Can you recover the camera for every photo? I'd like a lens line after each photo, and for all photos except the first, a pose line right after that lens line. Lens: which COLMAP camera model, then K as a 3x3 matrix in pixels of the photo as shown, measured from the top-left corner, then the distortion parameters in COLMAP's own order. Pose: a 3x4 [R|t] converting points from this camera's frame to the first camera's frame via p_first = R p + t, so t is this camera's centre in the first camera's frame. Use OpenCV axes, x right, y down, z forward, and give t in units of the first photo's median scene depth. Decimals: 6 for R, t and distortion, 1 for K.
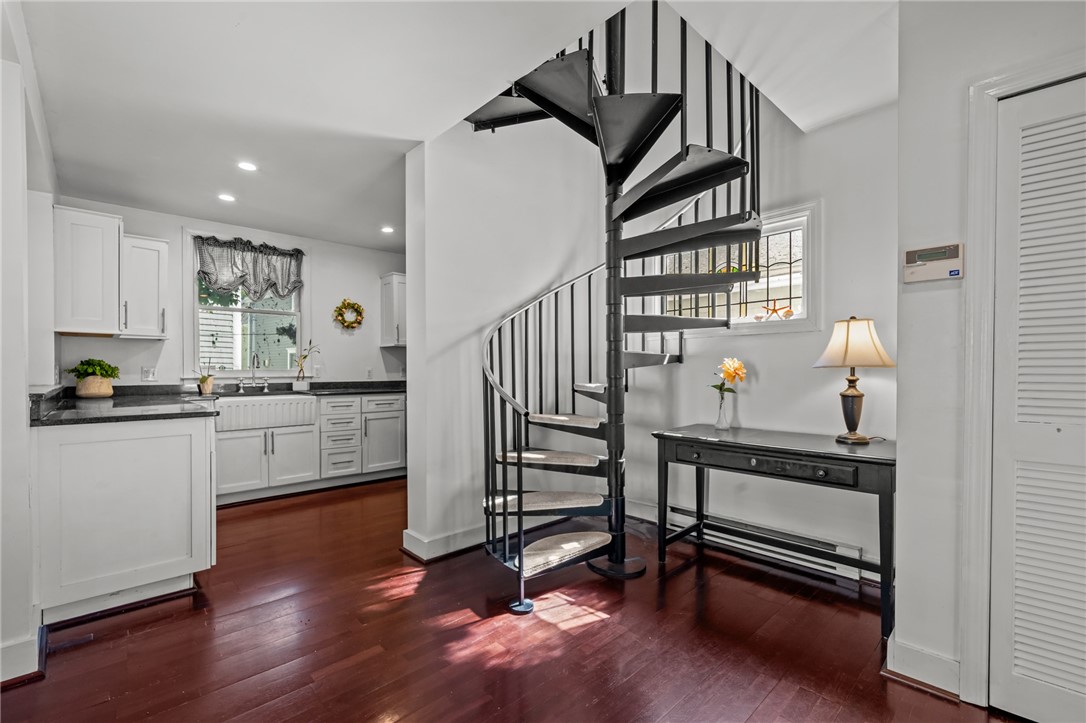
lens RADIAL K [[468.3, 0, 524.6], [0, 468.3, 372.7], [0, 0, 1]] dist [0.004888, -0.001994]
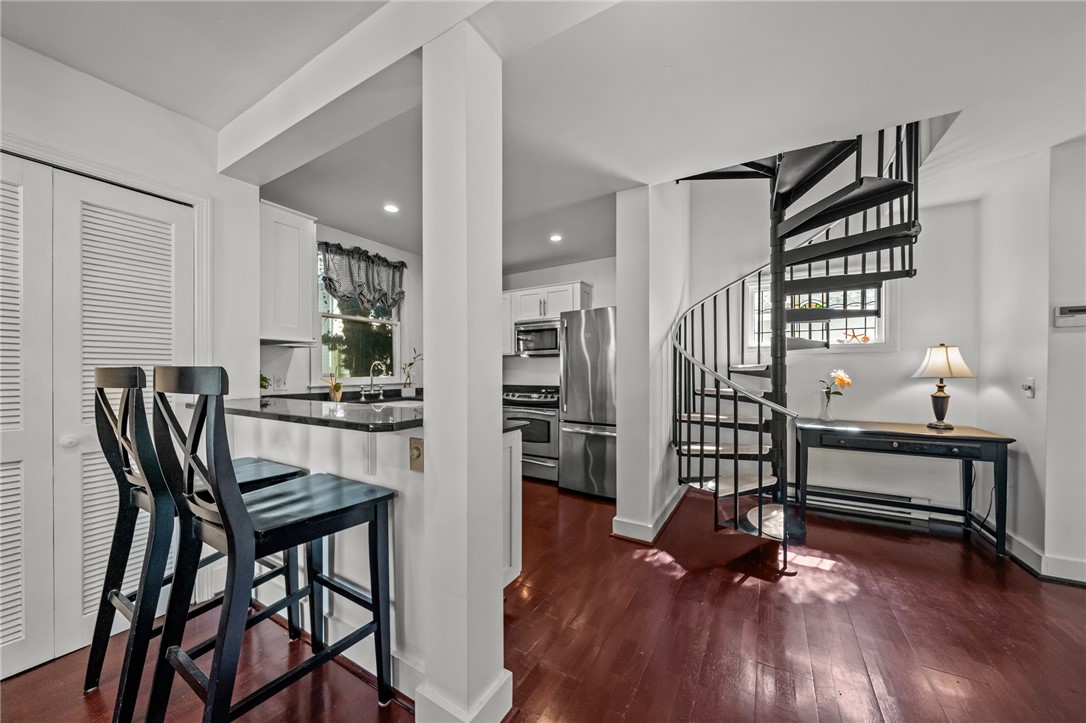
lens RADIAL K [[384.6, 0, 532.3], [0, 384.6, 373.7], [0, 0, 1]] dist [-0.001478, -0.000209]
pose [[0.961350, -0.001771, 0.275325, -0.719668], [0.001285, 0.999997, 0.001946, -0.022794], [-0.275328, -0.001517, 0.961349, 0.149365]]
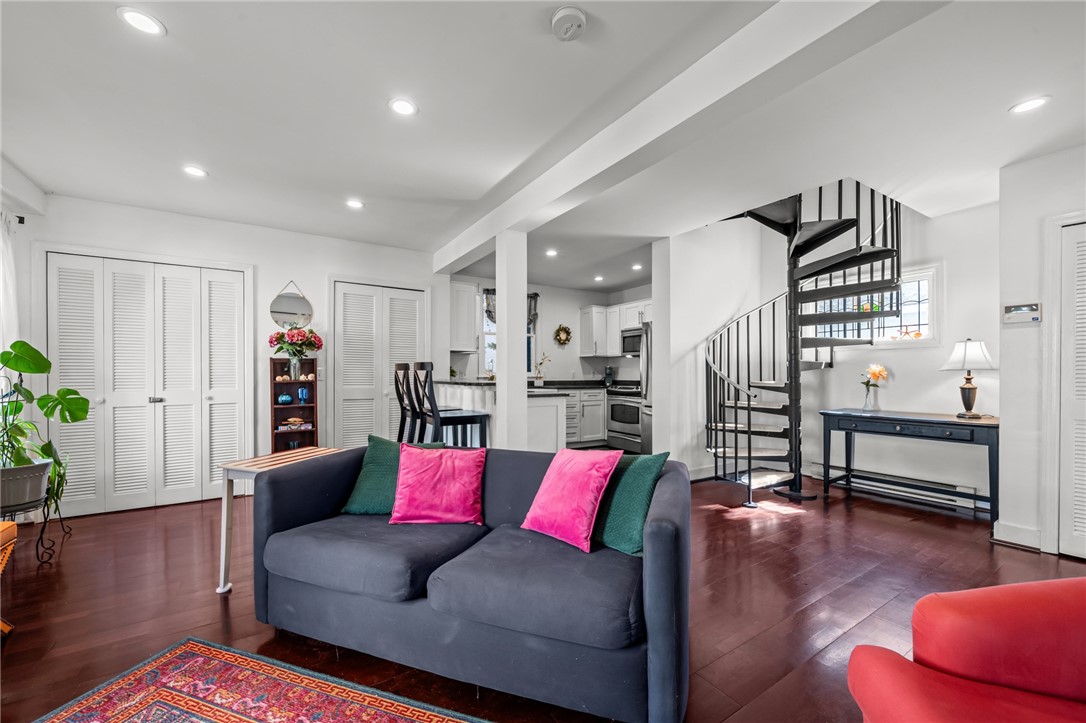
lens RADIAL K [[416.9, 0, 529.9], [0, 416.9, 372.9], [0, 0, 1]] dist [-0.004294, 0.000467]
pose [[0.981721, 0.002410, -0.190310, -0.398984], [-0.004200, 0.999951, -0.009007, 0.012985], [0.190279, 0.009641, 0.981683, -0.536905]]
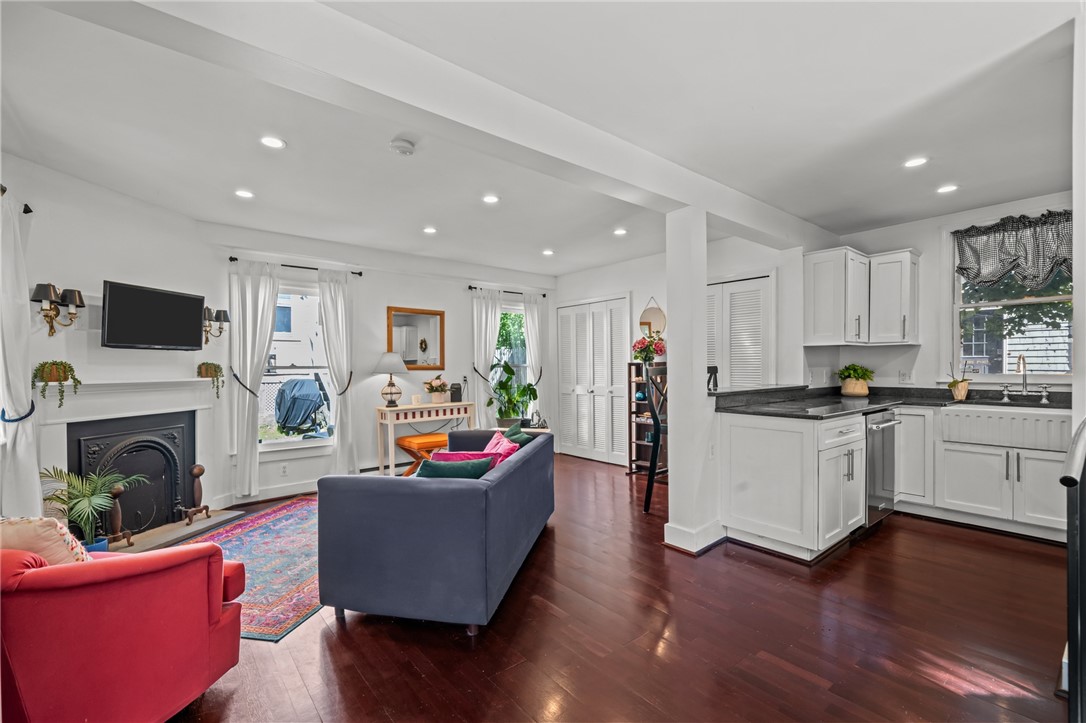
lens RADIAL K [[468.3, 0, 535.1], [0, 468.3, 372.1], [0, 0, 1]] dist [0.004888, -0.001994]
pose [[-0.064750, 0.015197, -0.997786, 0.436098], [0.000990, 0.999885, 0.015165, -0.034928], [0.997901, -0.000005, -0.064758, 0.318320]]
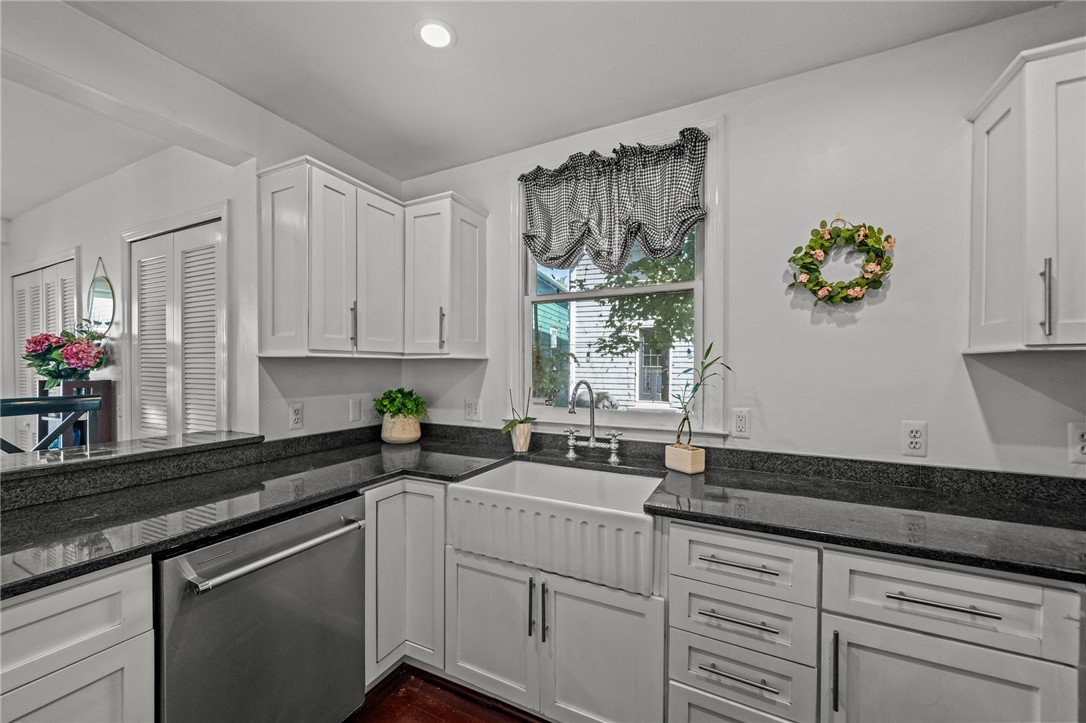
lens RADIAL K [[416.9, 0, 540.3], [0, 416.9, 372.2], [0, 0, 1]] dist [-0.004294, 0.000467]
pose [[0.364113, 0.014071, -0.931248, -0.295153], [-0.011461, 0.999878, 0.010627, -0.079202], [0.931284, 0.006803, 0.364230, 1.205608]]
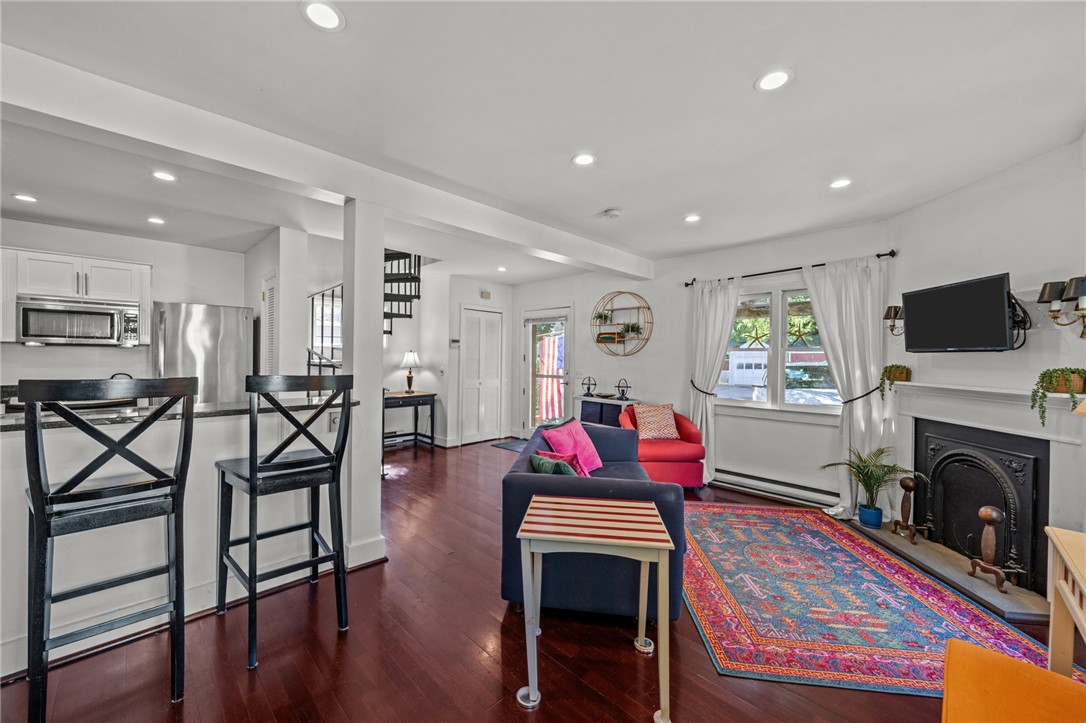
lens RADIAL K [[416.9, 0, 527.0], [0, 416.9, 358.8], [0, 0, 1]] dist [-0.004294, 0.000467]
pose [[-0.025089, -0.001102, 0.999685, -1.592909], [-0.003707, 0.999993, 0.001010, -0.057457], [-0.999678, -0.003680, -0.025092, 0.263511]]
